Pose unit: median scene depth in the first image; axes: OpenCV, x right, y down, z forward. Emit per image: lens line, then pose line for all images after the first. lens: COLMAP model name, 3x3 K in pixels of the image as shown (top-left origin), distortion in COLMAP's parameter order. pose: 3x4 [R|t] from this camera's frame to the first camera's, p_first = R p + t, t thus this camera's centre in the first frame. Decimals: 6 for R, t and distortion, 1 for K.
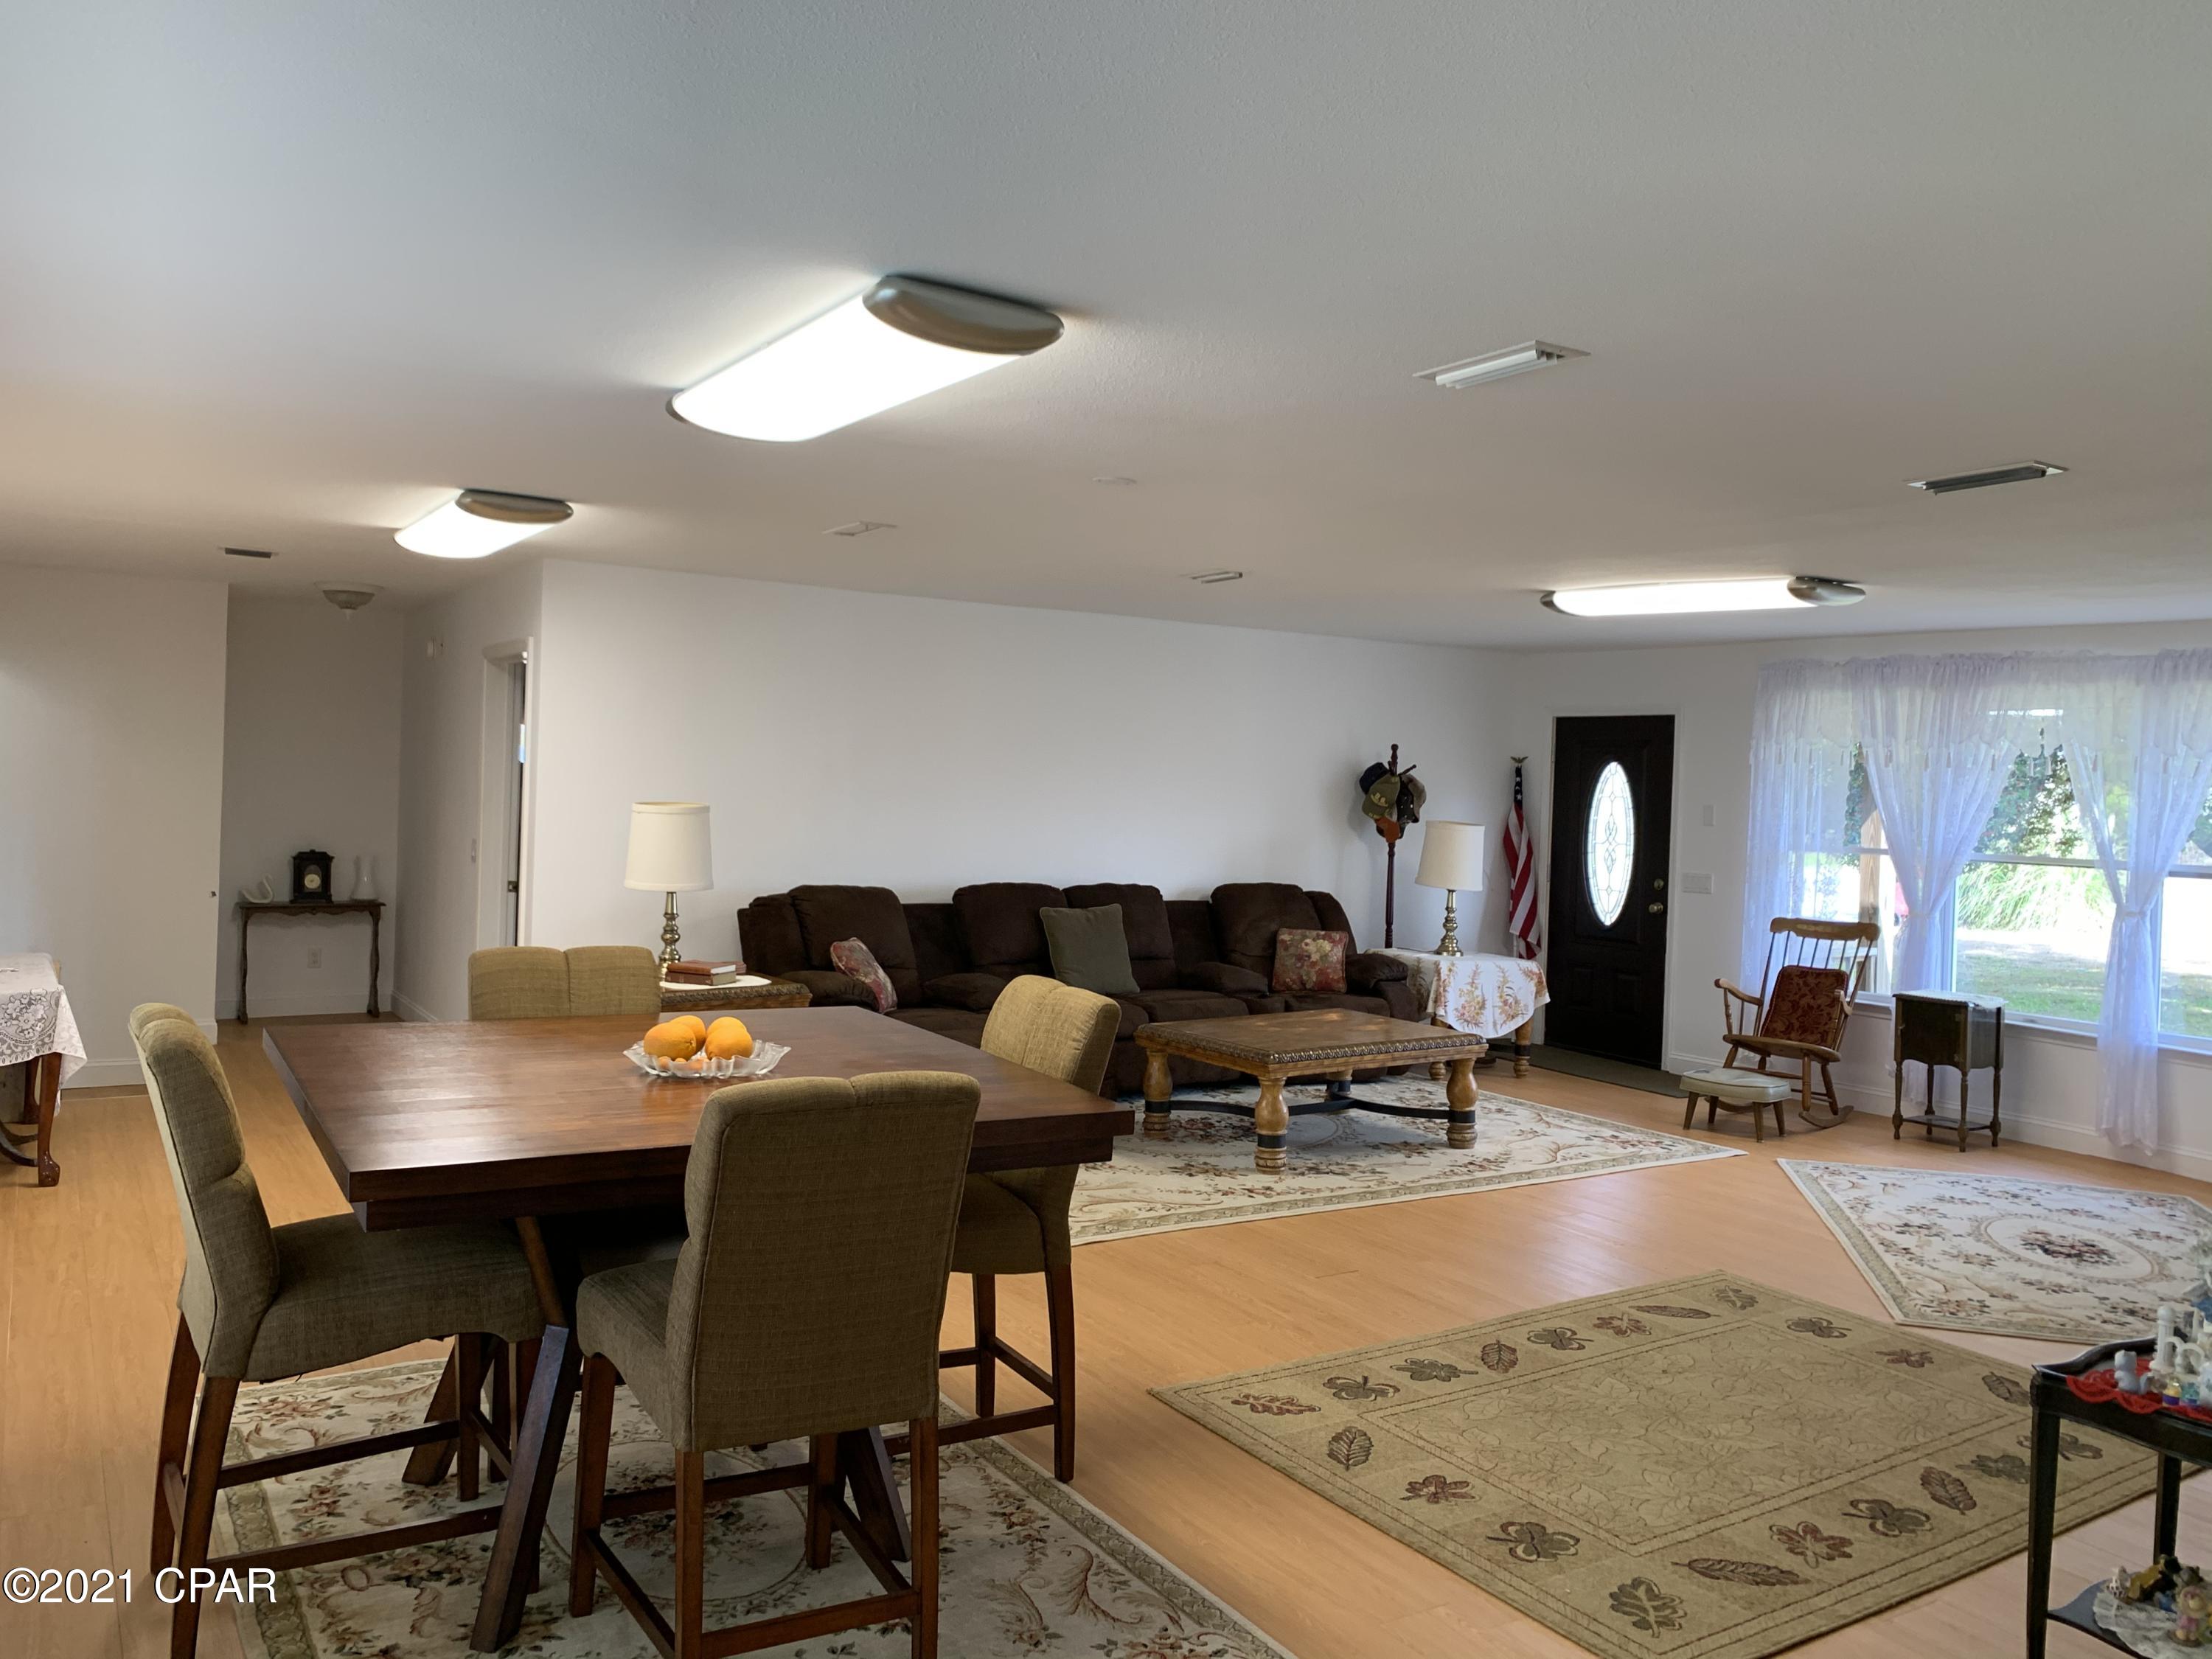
lens RADIAL K [[1698.7, 0, 1096.3], [0, 1698.7, 831.3], [0, 0, 1]] dist [0.039136, -0.046893]
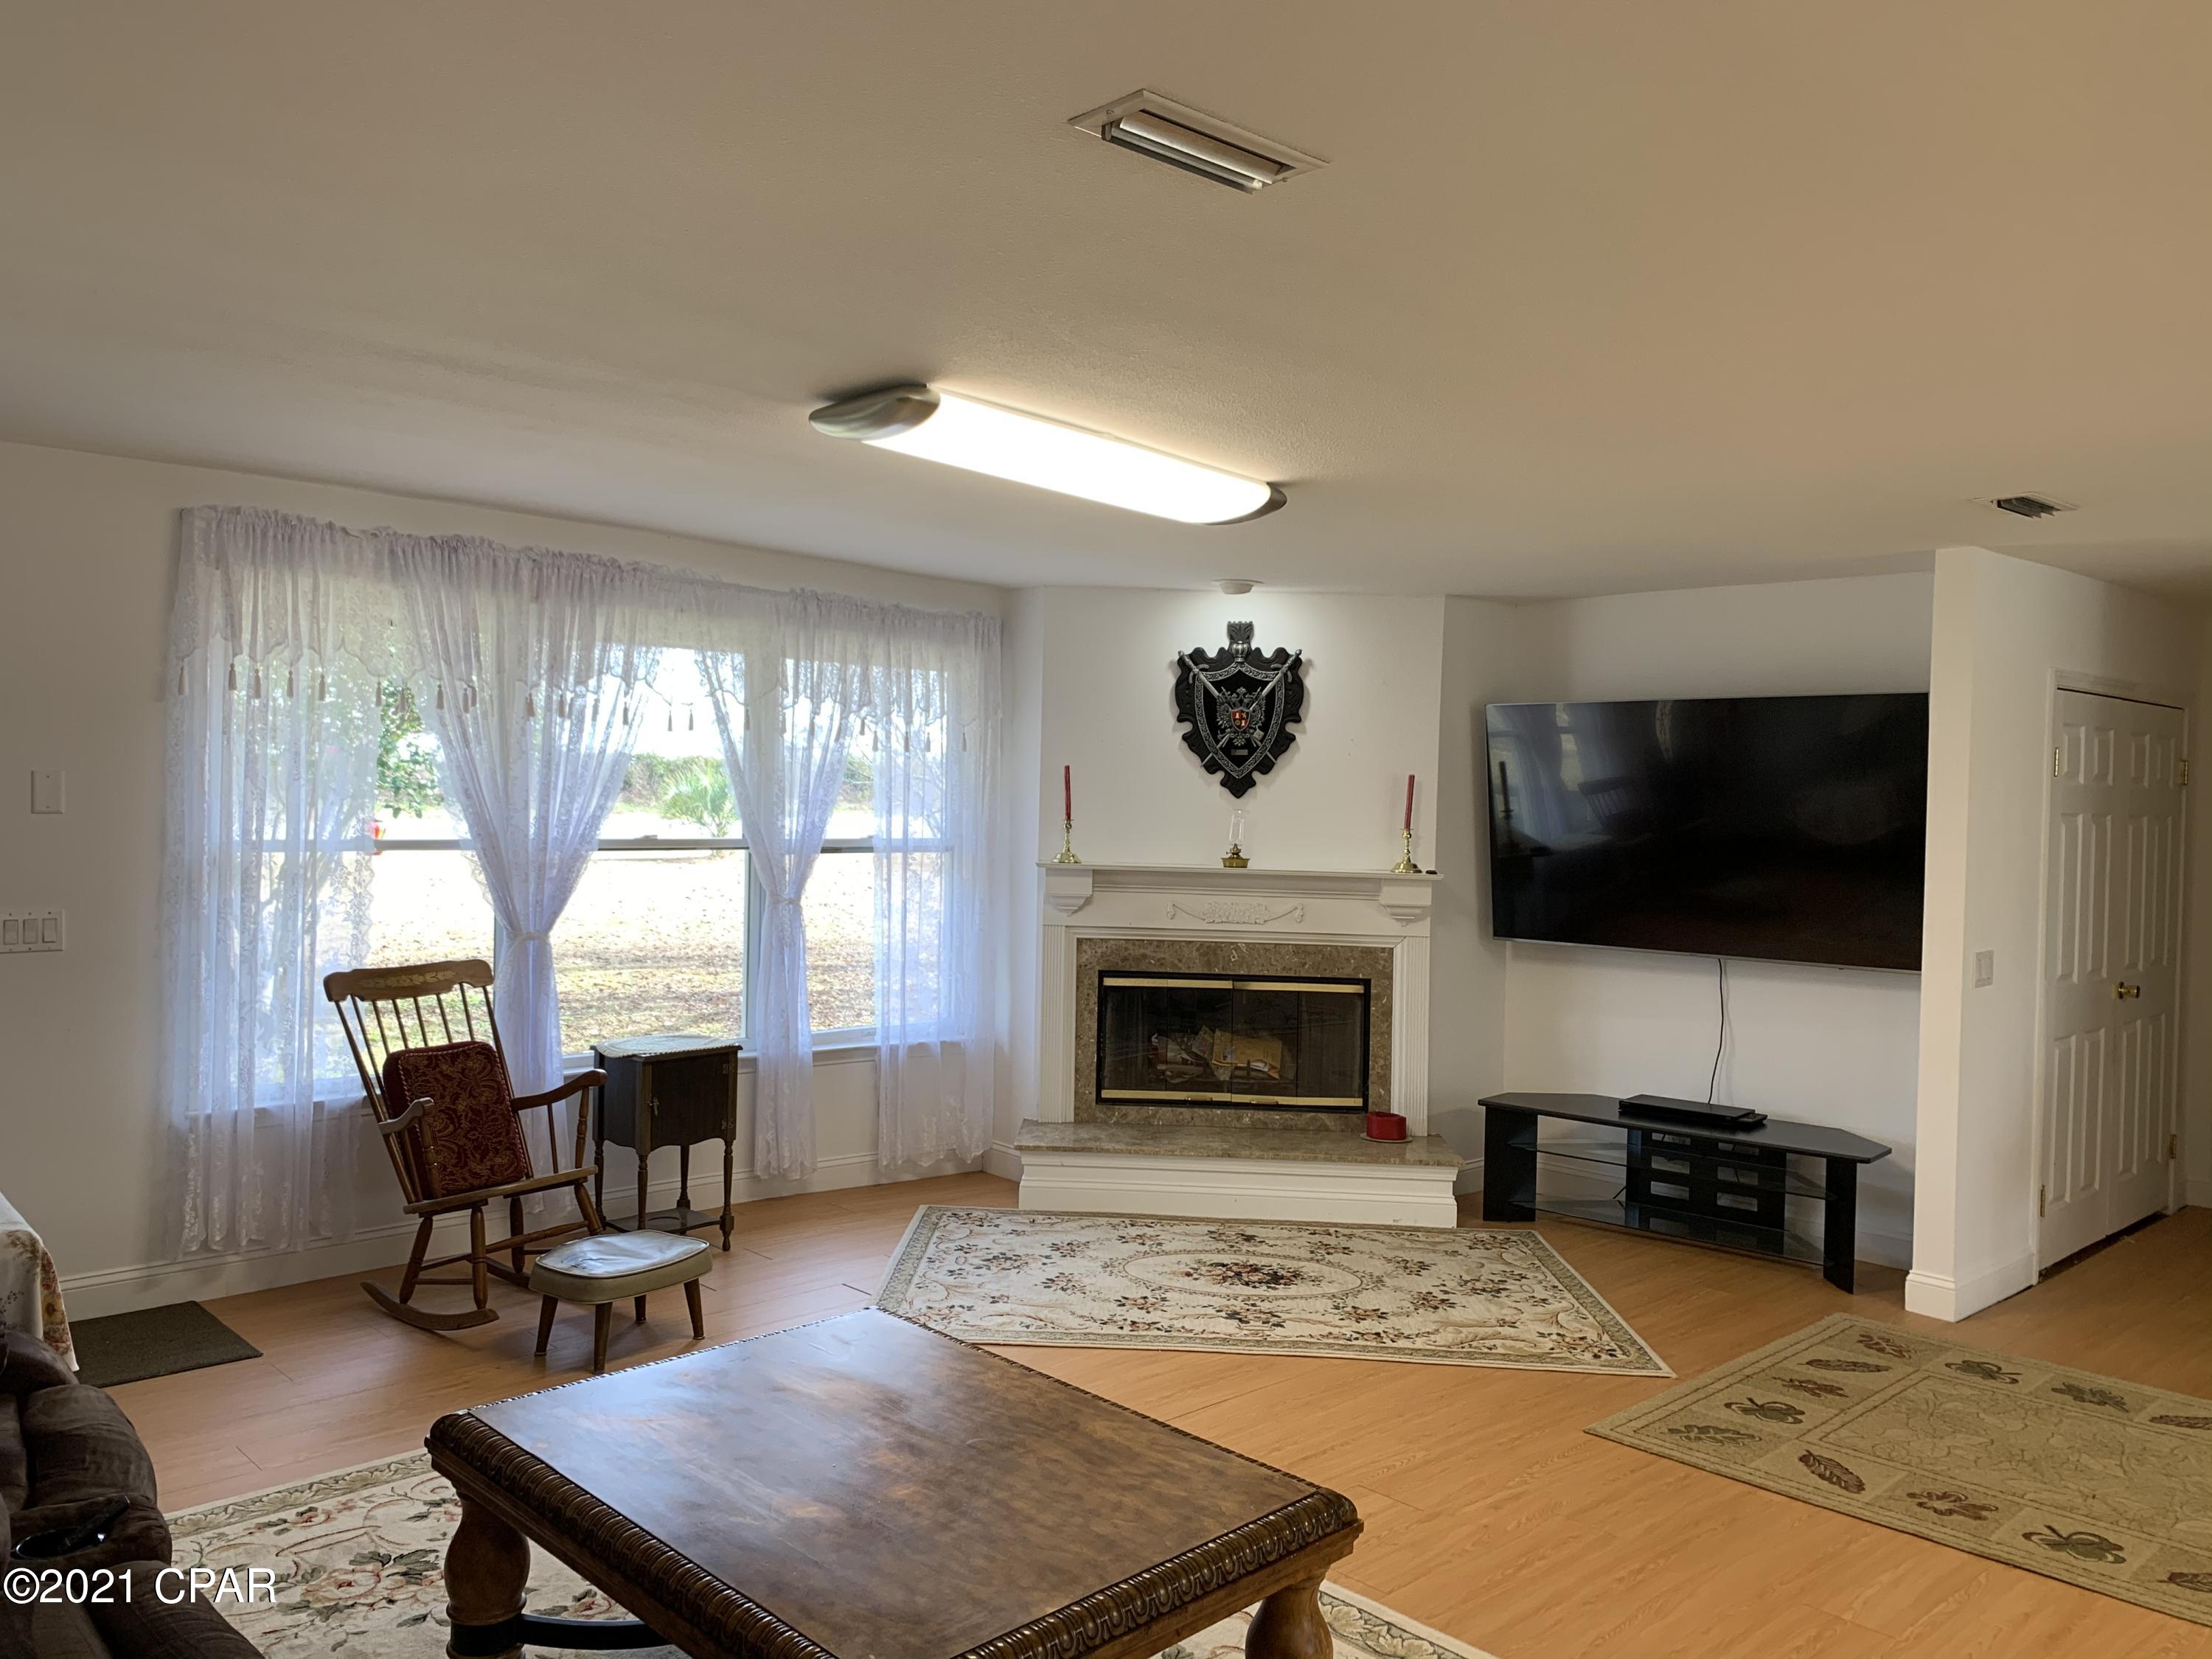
lens RADIAL K [[1698.7, 0, 1119.8], [0, 1698.7, 823.4], [0, 0, 1]] dist [0.039136, -0.046893]
pose [[-0.197435, -0.059570, 0.978504, -0.234341], [-0.006535, 0.998210, 0.059451, -0.040075], [-0.980294, 0.005343, -0.197471, 0.998956]]
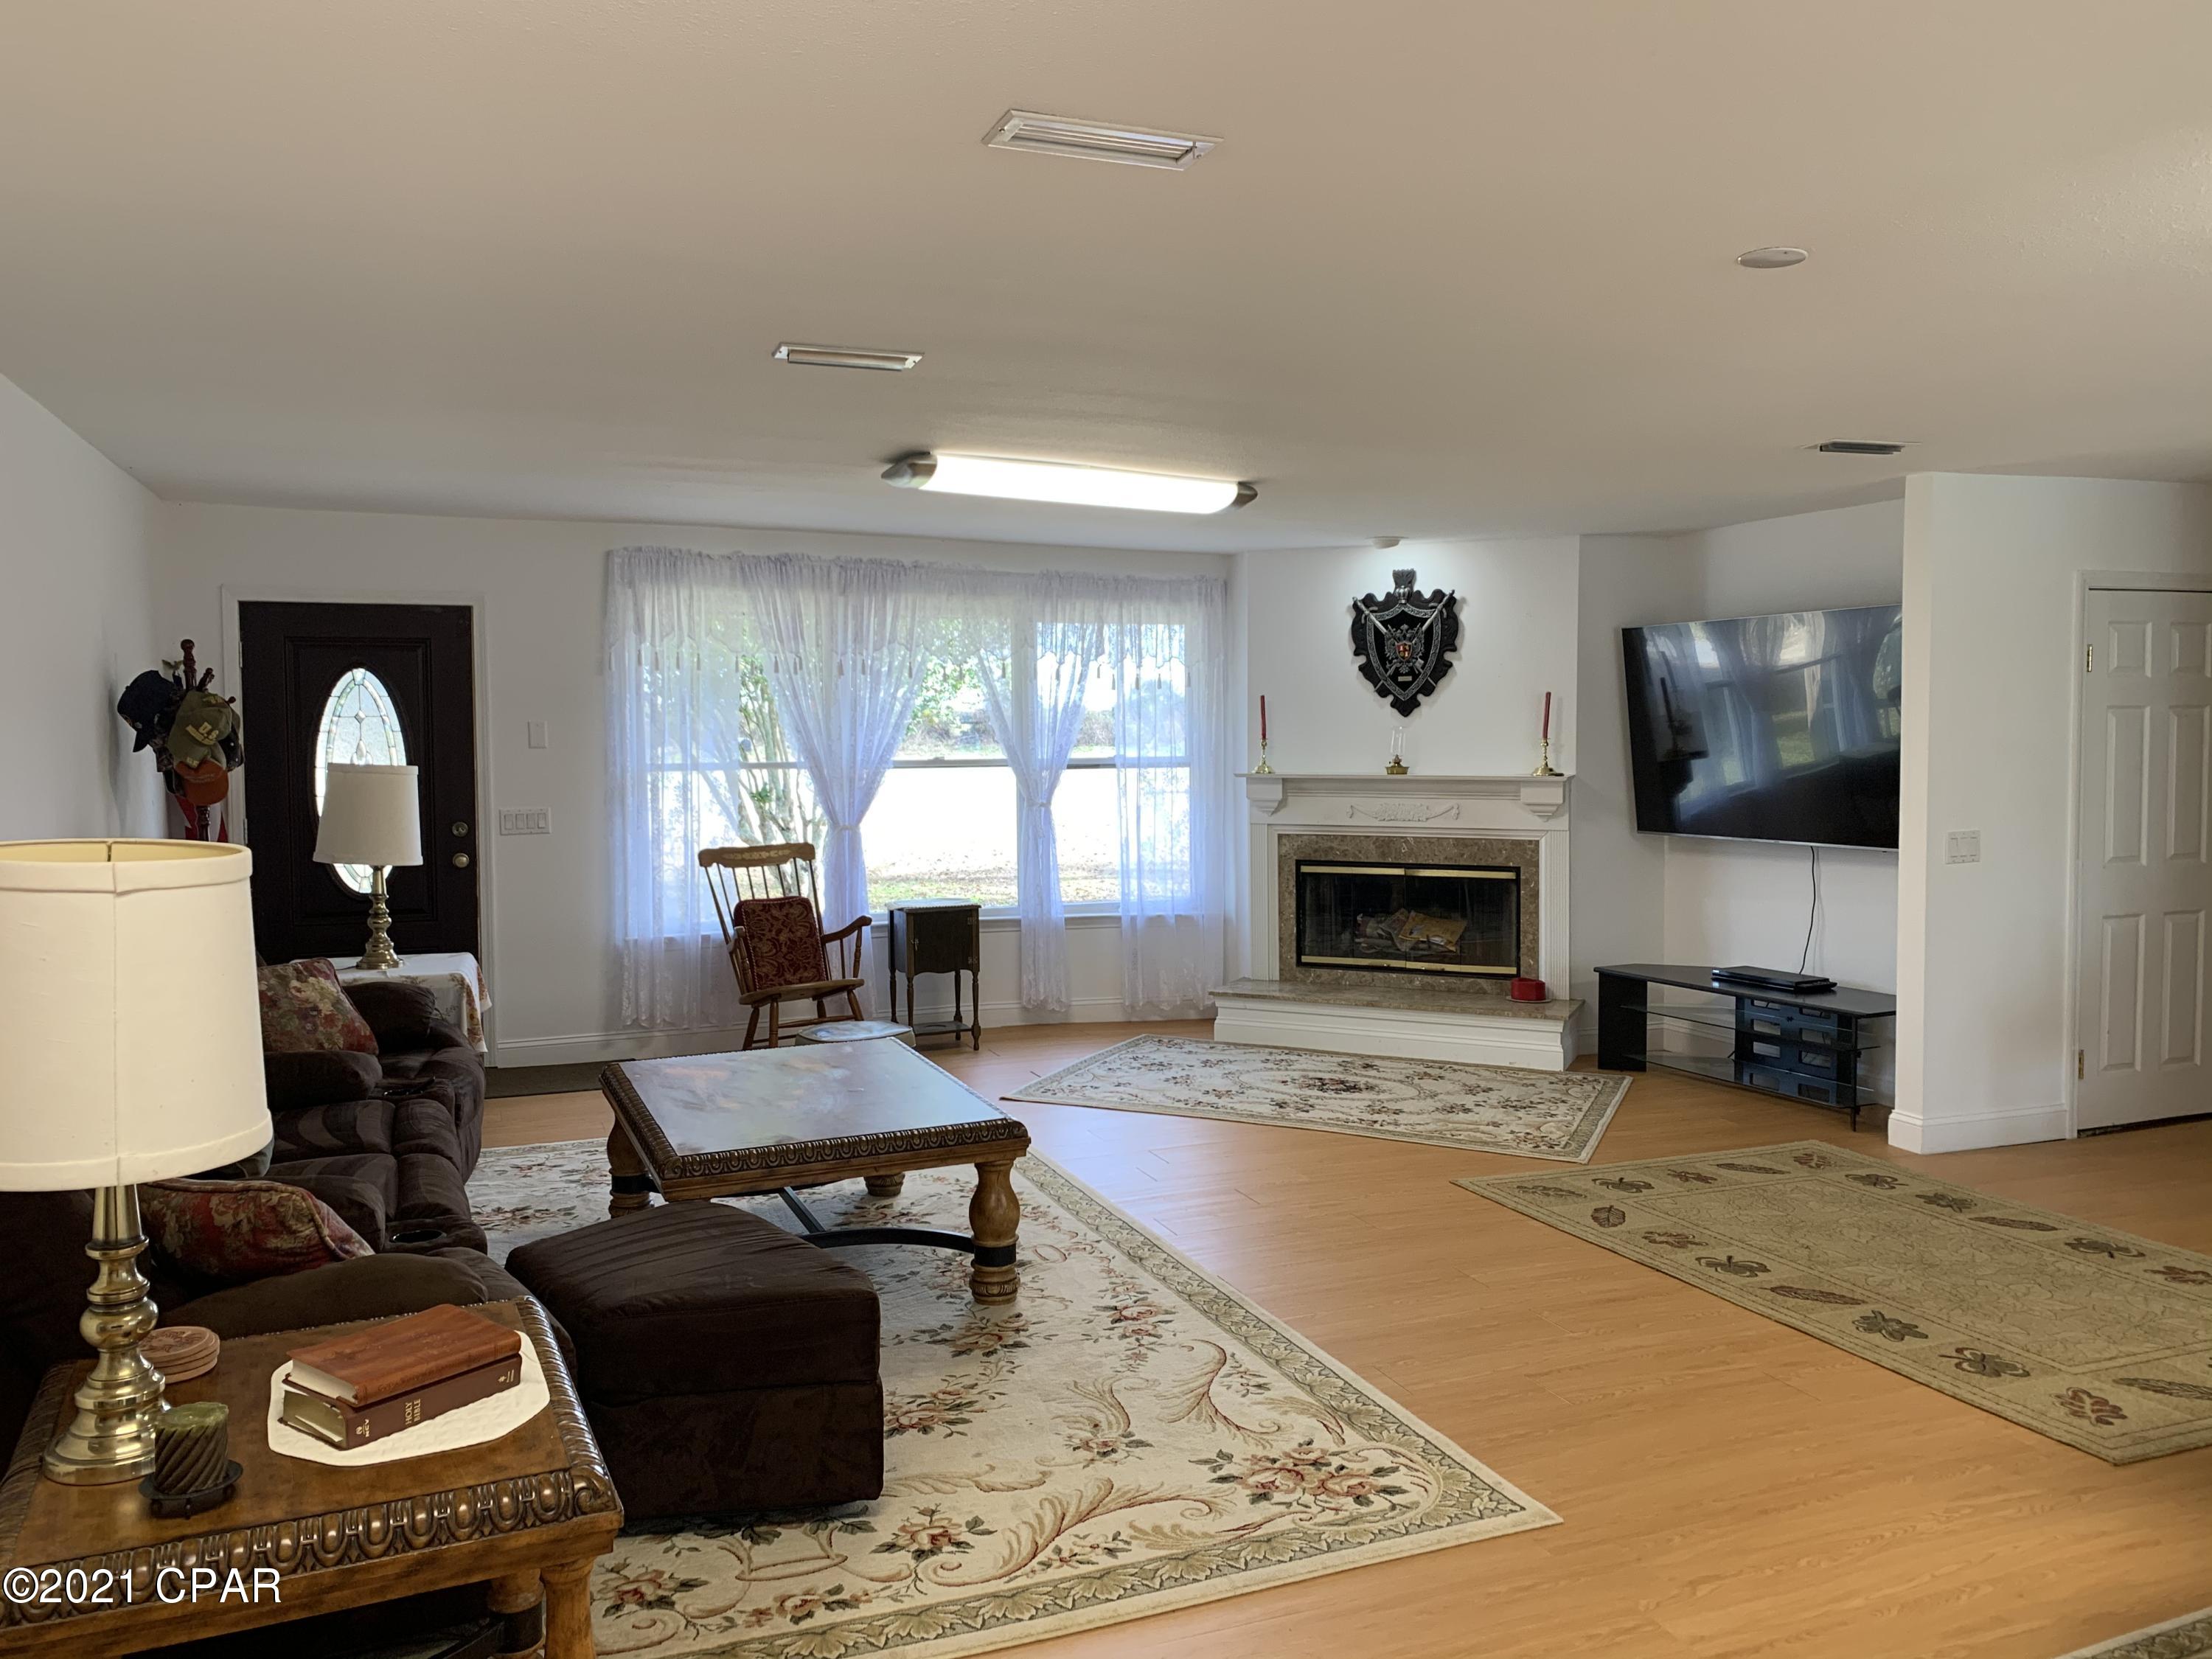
lens RADIAL K [[1698.7, 0, 1116.6], [0, 1698.7, 819.1], [0, 0, 1]] dist [0.039136, -0.046893]
pose [[0.181294, -0.092826, 0.979038, -0.467863], [0.038212, 0.995448, 0.087306, -0.037227], [-0.982686, 0.021583, 0.184016, 0.743798]]
